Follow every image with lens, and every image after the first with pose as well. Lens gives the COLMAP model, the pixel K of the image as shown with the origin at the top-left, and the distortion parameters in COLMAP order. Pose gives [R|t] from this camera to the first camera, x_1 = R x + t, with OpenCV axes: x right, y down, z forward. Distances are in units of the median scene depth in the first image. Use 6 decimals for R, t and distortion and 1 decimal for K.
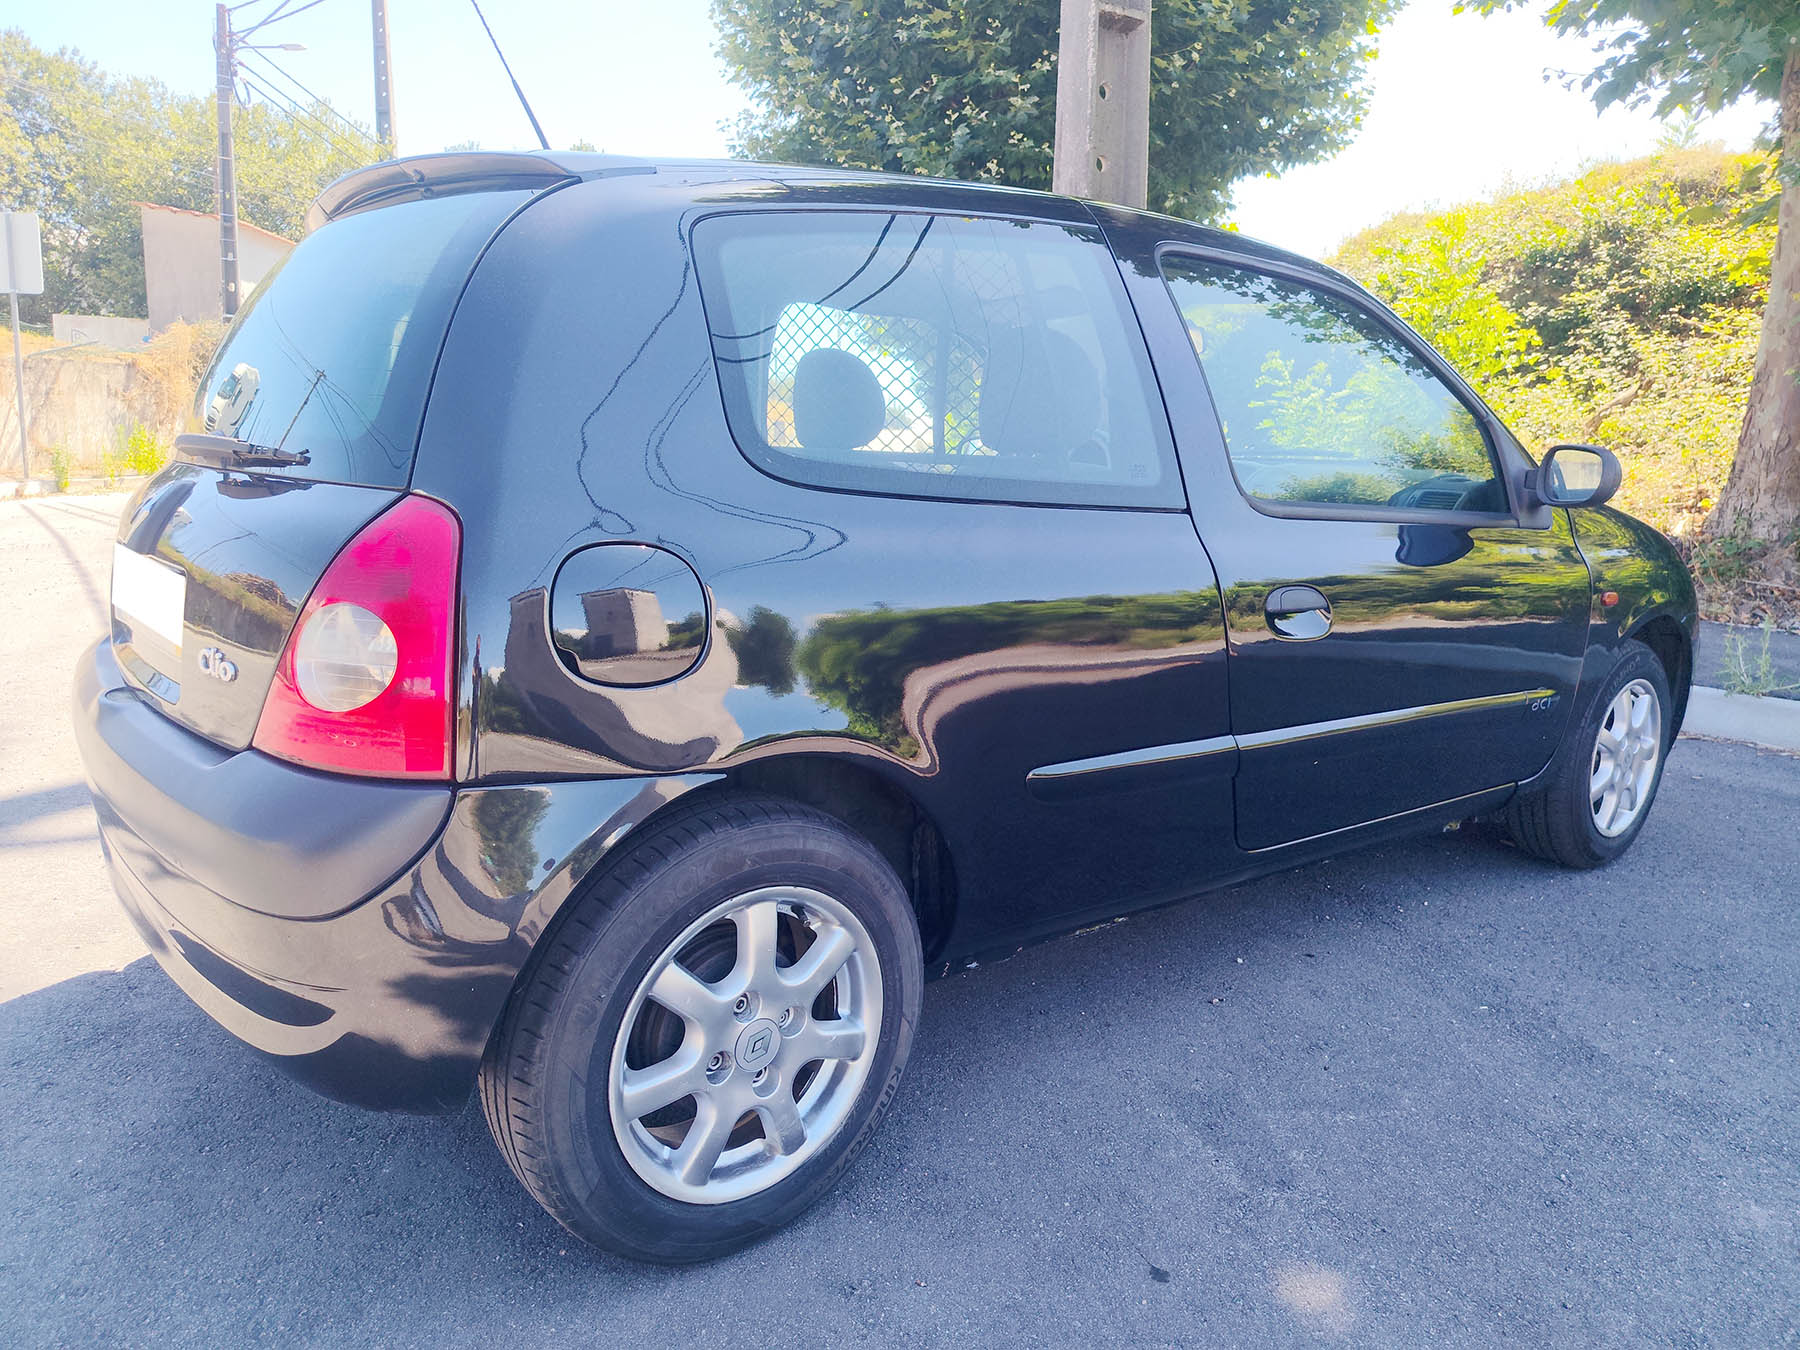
lens RADIAL K [[1247.5, 0, 898.1], [0, 1247.5, 672.5], [0, 0, 1]] dist [0.020371, -0.011798]
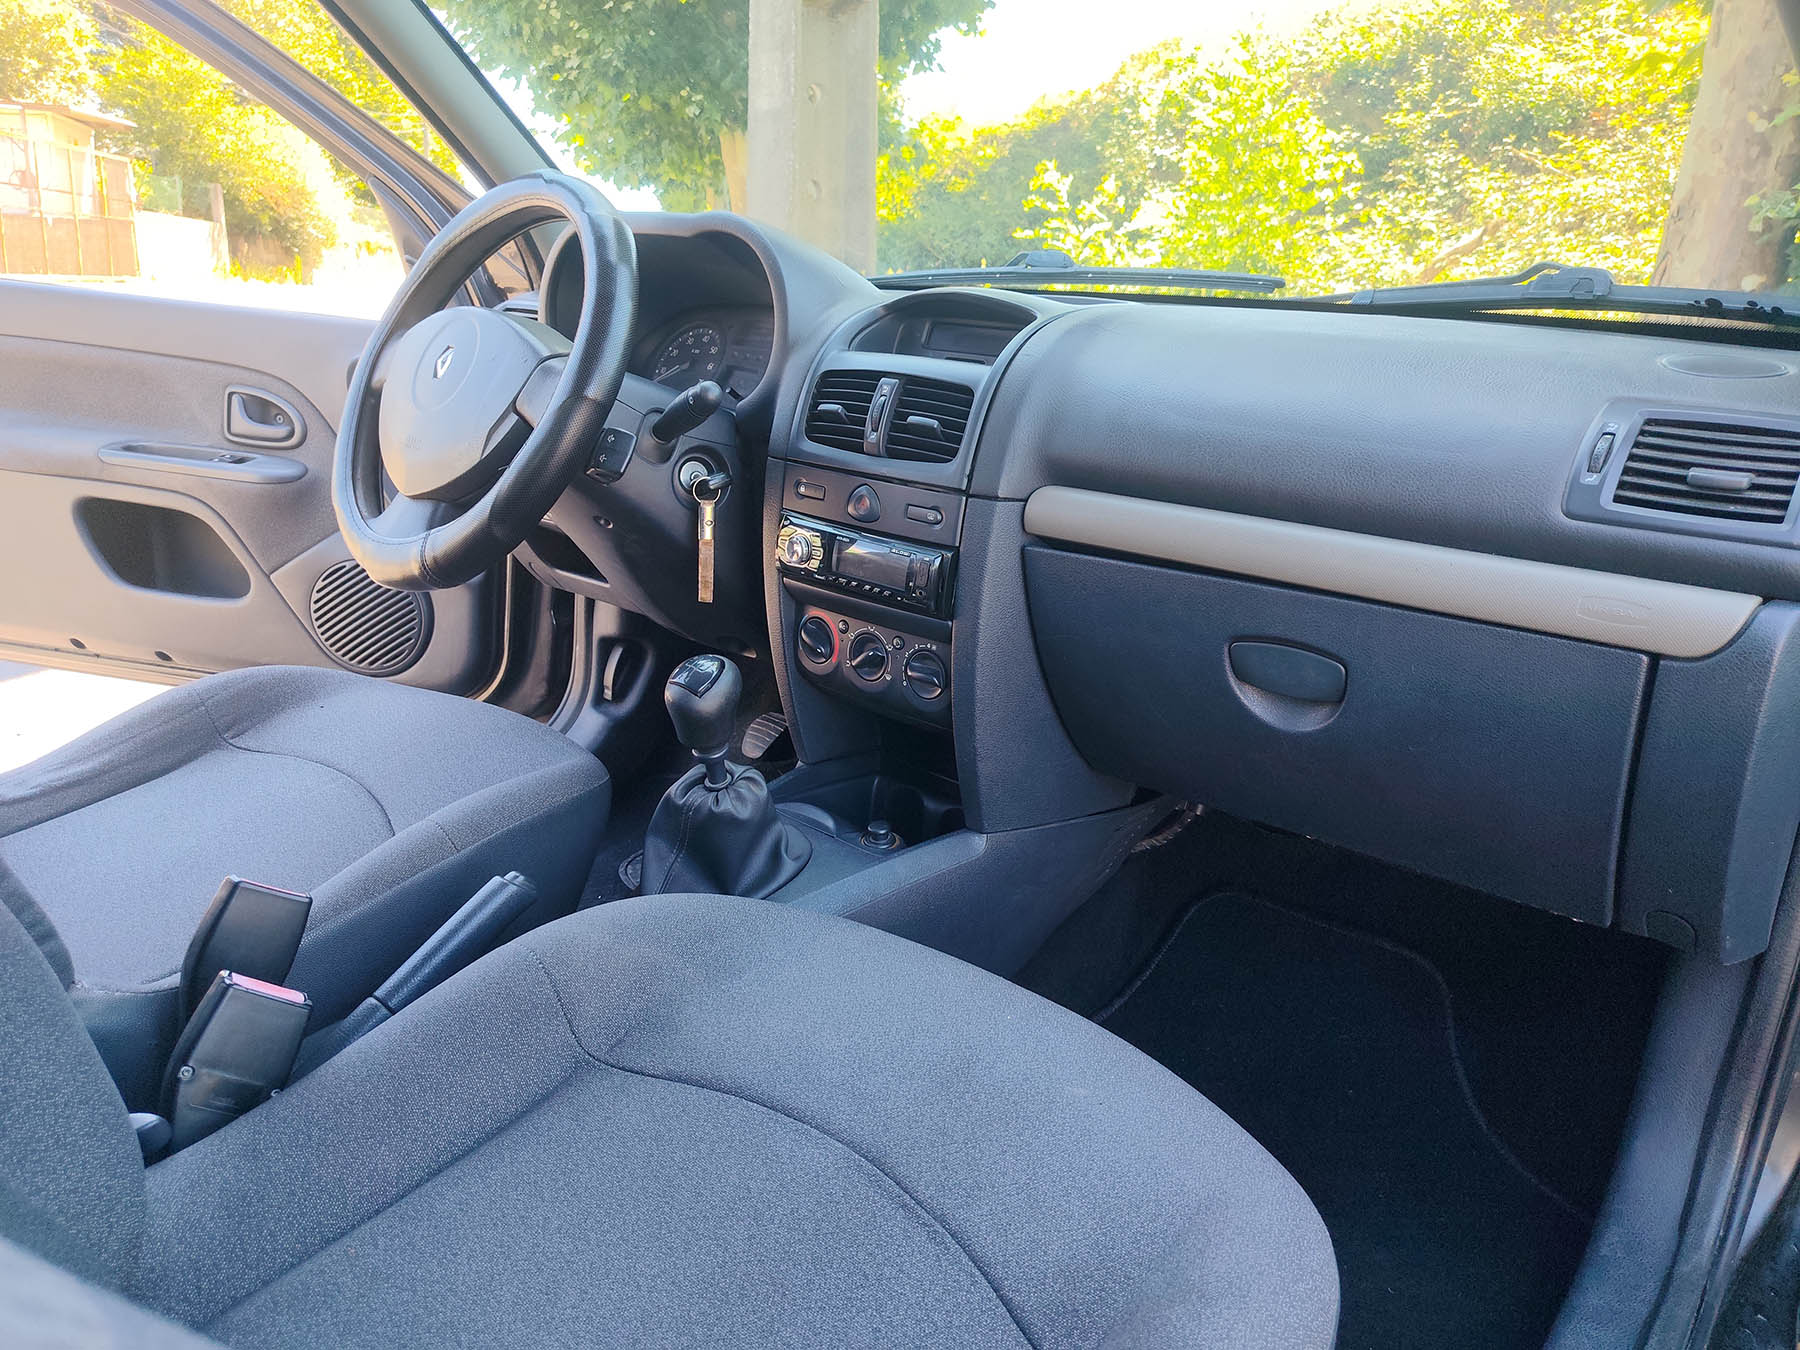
lens RADIAL K [[1247.5, 0, 899.6], [0, 1247.5, 668.4], [0, 0, 1]] dist [0.020371, -0.011798]
pose [[0.982165, -0.025378, 0.186302, 0.058926], [0.004889, 0.993961, 0.109624, -0.034254], [-0.187959, -0.106758, 0.976358, 0.223731]]
